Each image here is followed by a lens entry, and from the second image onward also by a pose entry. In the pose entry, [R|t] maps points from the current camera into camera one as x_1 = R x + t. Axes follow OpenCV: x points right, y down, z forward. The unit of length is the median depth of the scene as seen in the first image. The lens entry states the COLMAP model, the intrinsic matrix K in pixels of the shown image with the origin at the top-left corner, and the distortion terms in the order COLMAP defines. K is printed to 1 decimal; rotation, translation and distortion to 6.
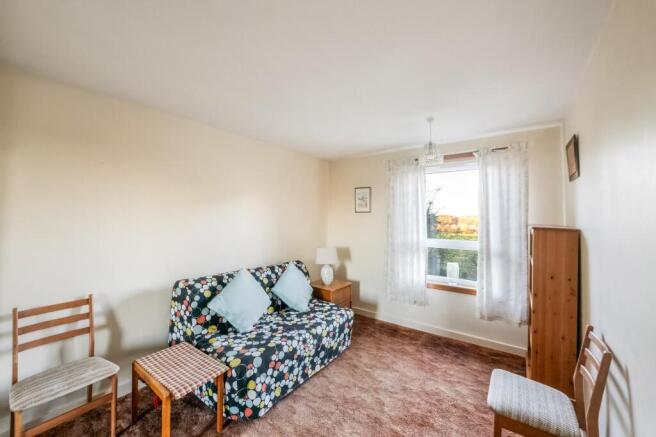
lens RADIAL K [[262.7, 0, 329.7], [0, 262.7, 215.0], [0, 0, 1]] dist [0.001675, -0.000877]
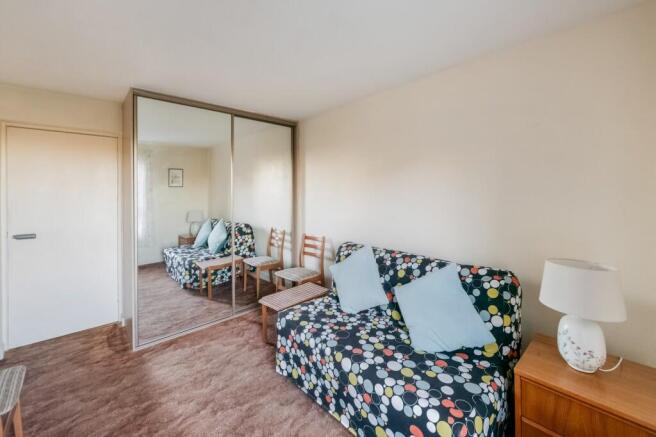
lens RADIAL K [[262.7, 0, 343.3], [0, 262.7, 197.1], [0, 0, 1]] dist [0.001675, -0.000877]
pose [[-0.142048, 0.005632, -0.989844, 0.613086], [0.005572, 0.999973, 0.004890, 0.033775], [0.989844, -0.004820, -0.142075, 1.137113]]
